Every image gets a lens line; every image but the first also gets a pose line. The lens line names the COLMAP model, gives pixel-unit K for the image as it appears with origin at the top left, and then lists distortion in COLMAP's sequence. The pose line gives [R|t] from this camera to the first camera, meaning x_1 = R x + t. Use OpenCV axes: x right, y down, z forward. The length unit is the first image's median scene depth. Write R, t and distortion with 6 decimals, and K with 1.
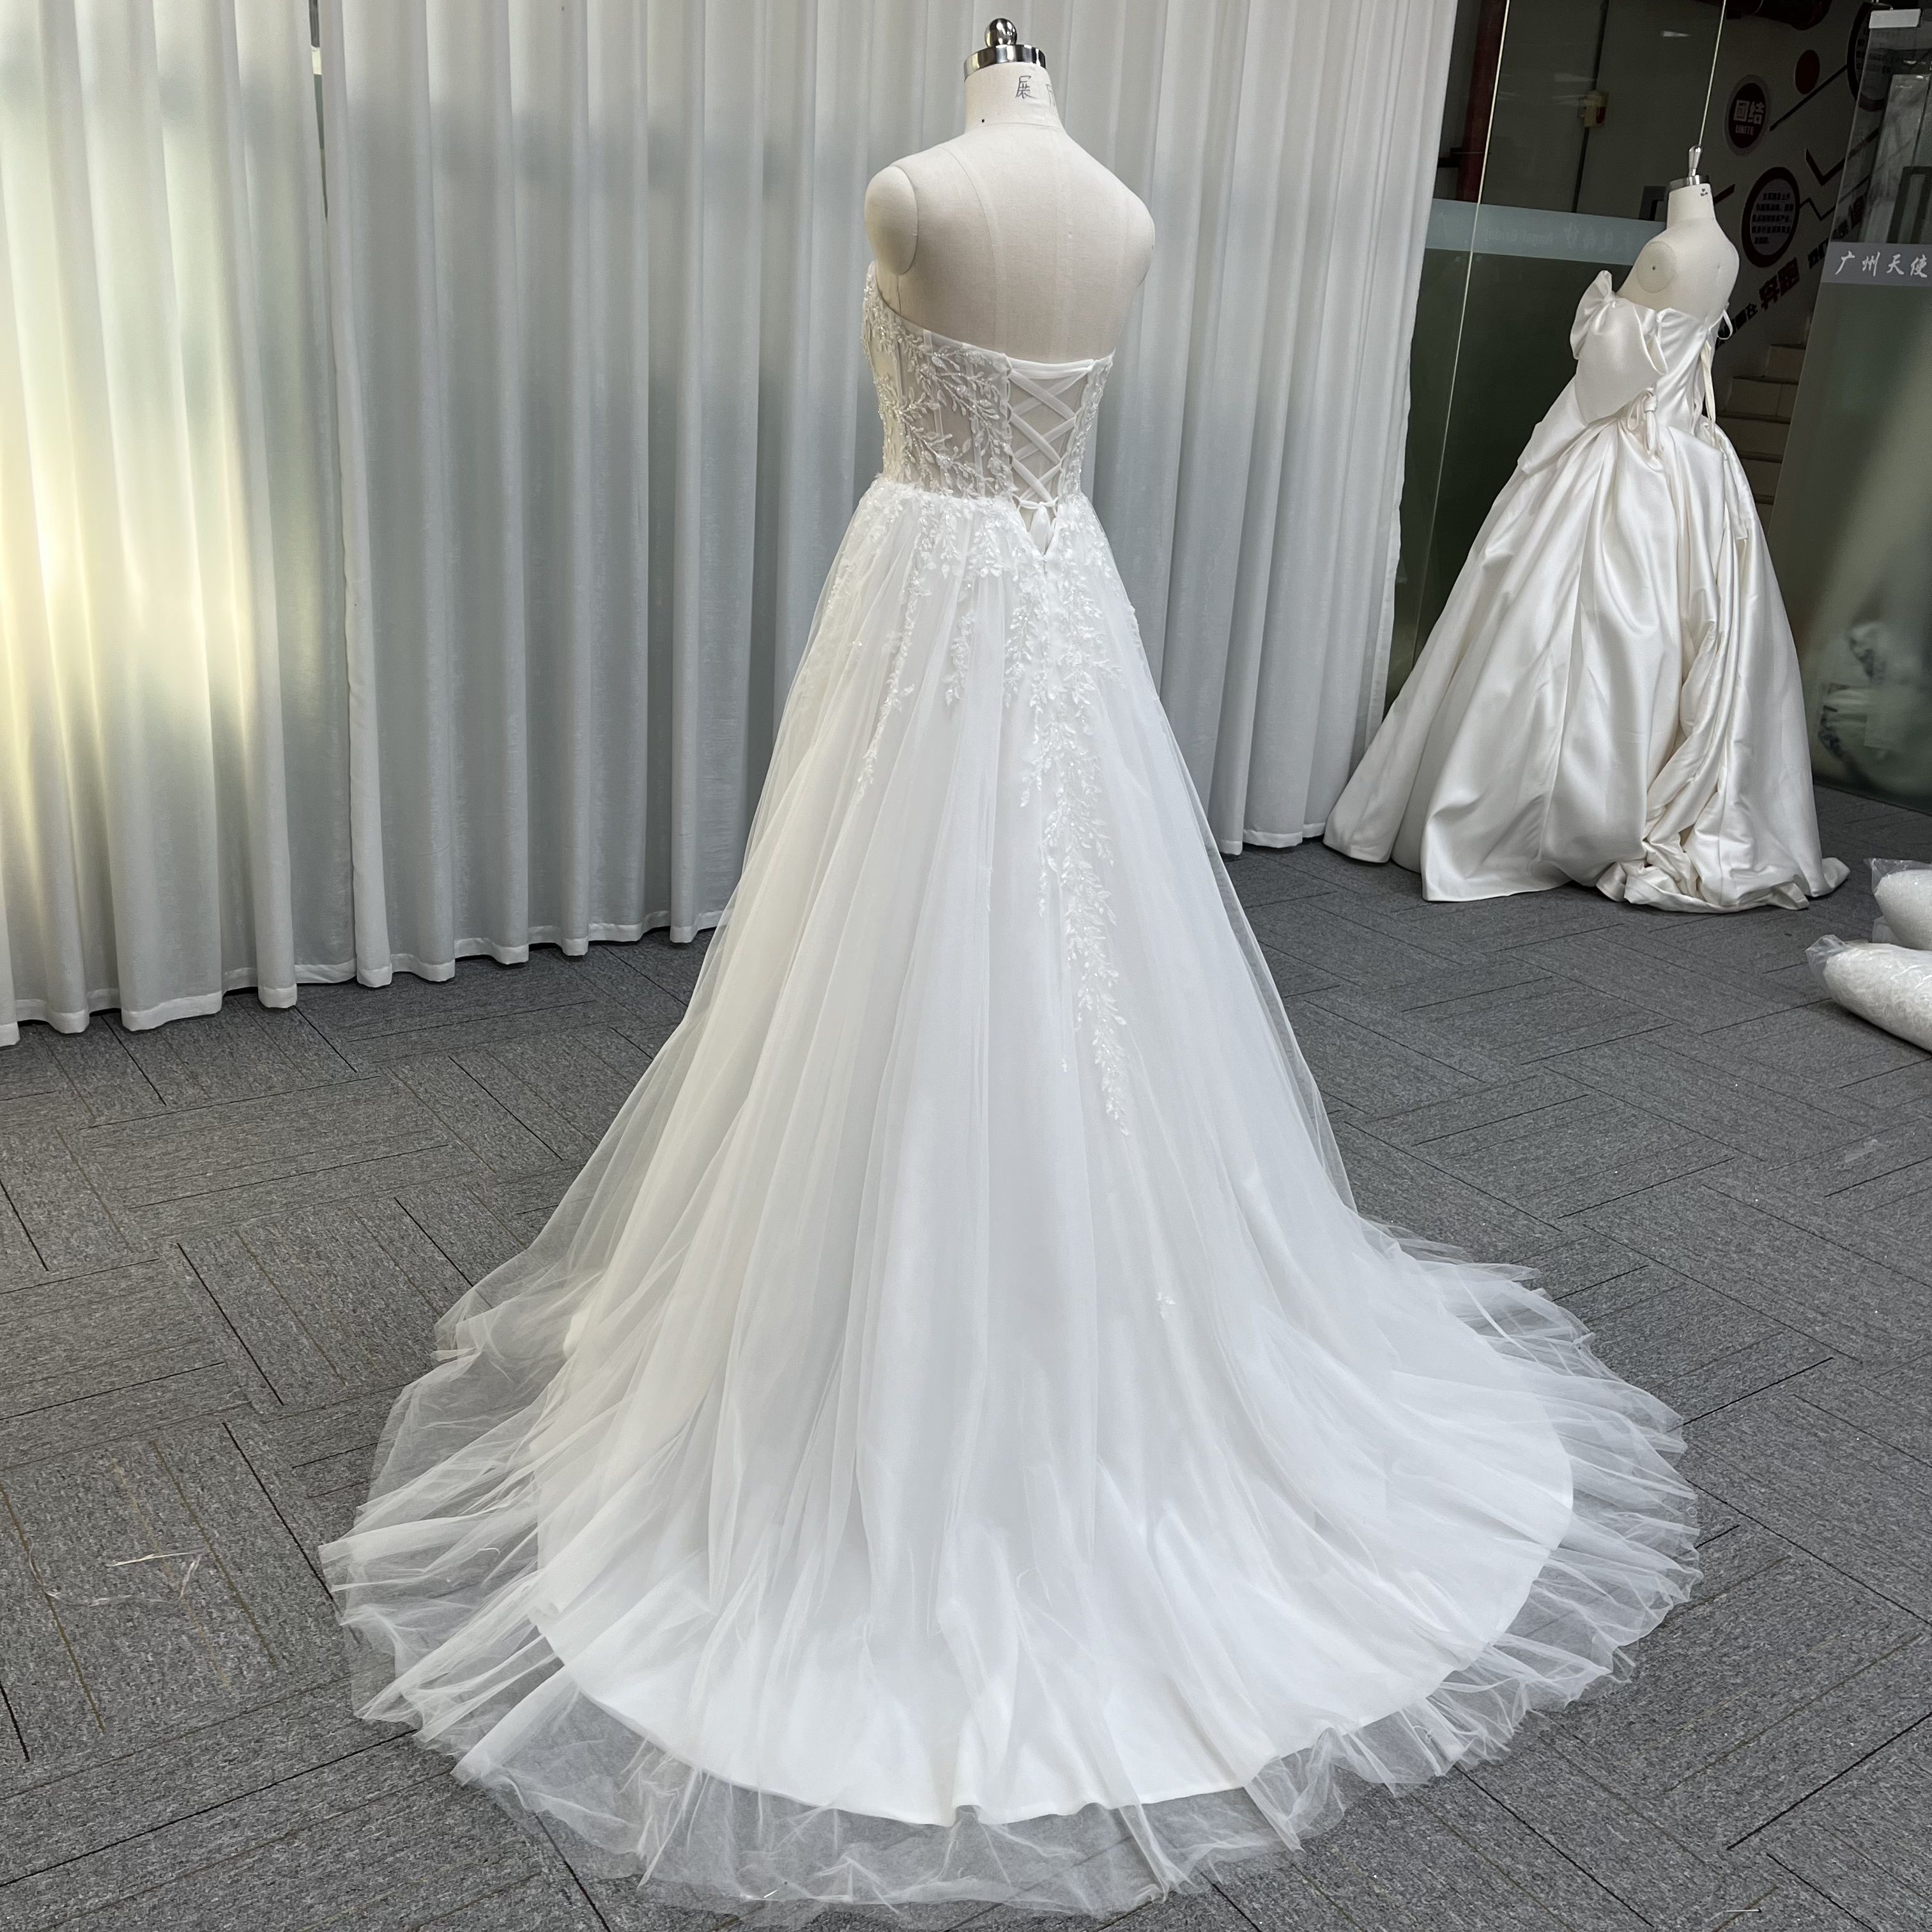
lens RADIAL K [[1969.3, 0, 973.1], [0, 1969.3, 977.8], [0, 0, 1]] dist [0.051745, -0.056859]
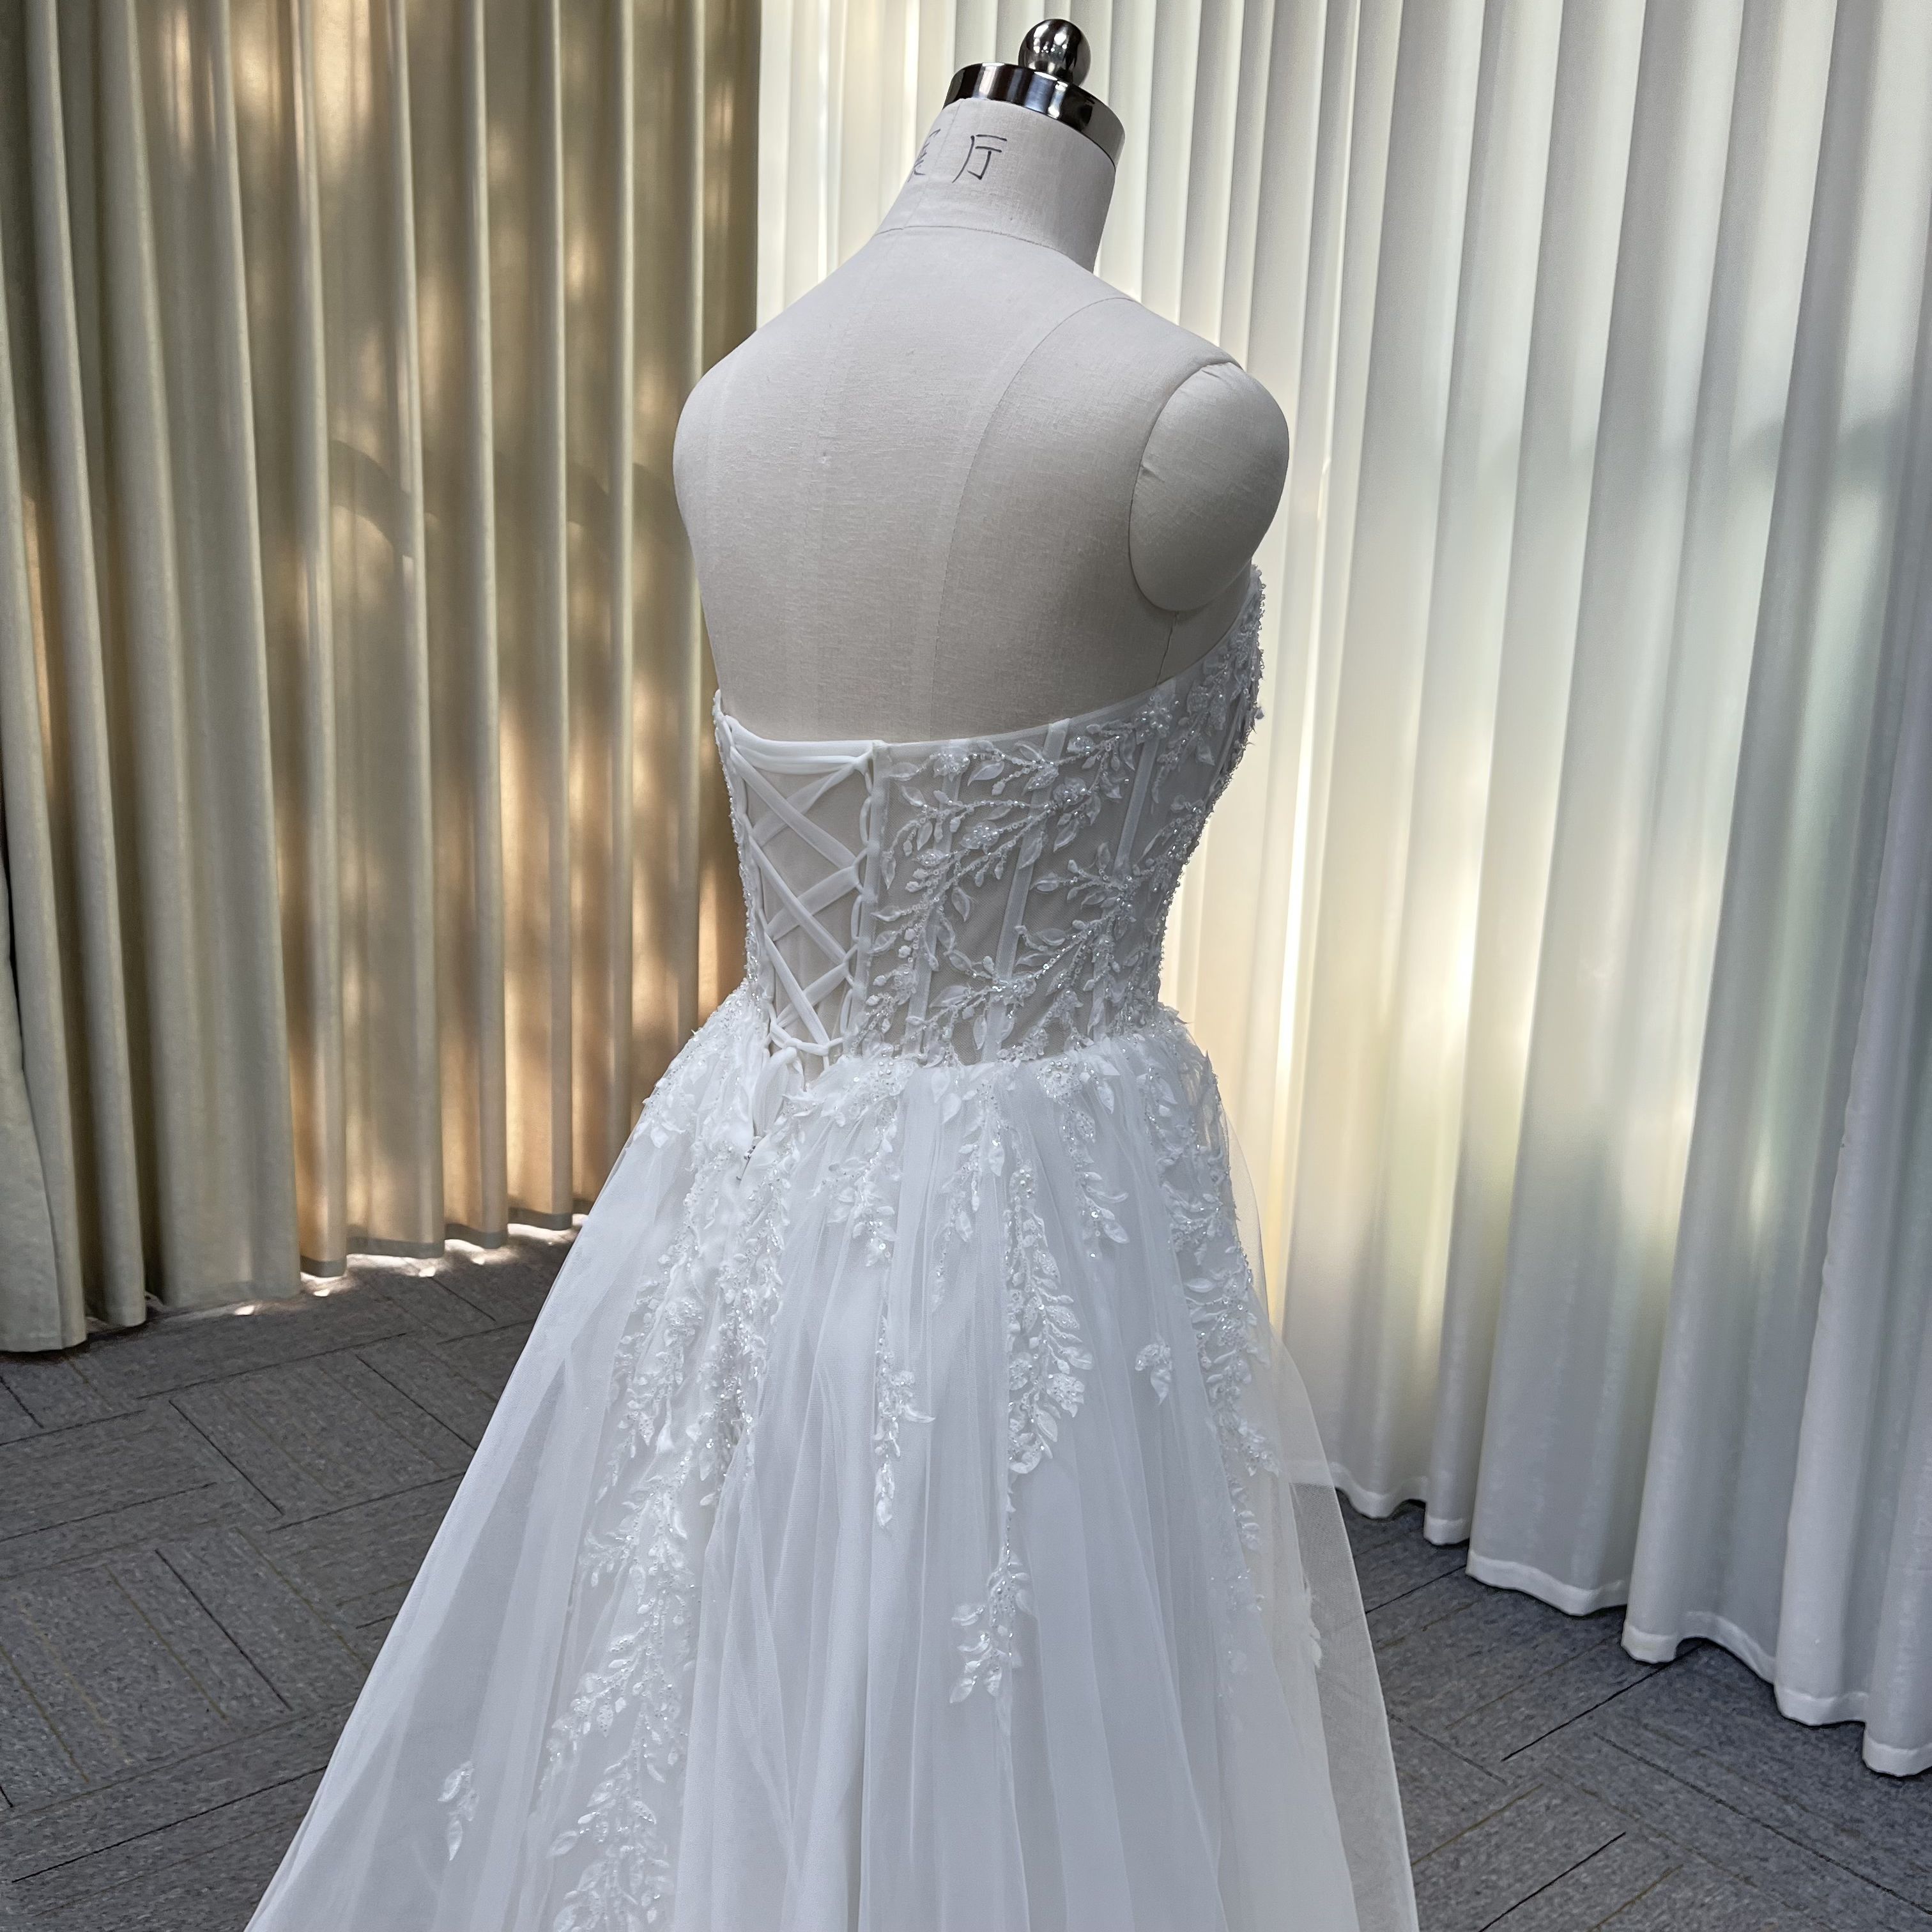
lens RADIAL K [[1950.4, 0, 946.0], [0, 1950.4, 967.0], [0, 0, 1]] dist [0.063293, -0.066273]
pose [[0.075729, 0.140827, -0.987134, 0.459193], [-0.368217, 0.923954, 0.103565, -0.306261], [0.926651, 0.355636, 0.121825, 0.949163]]
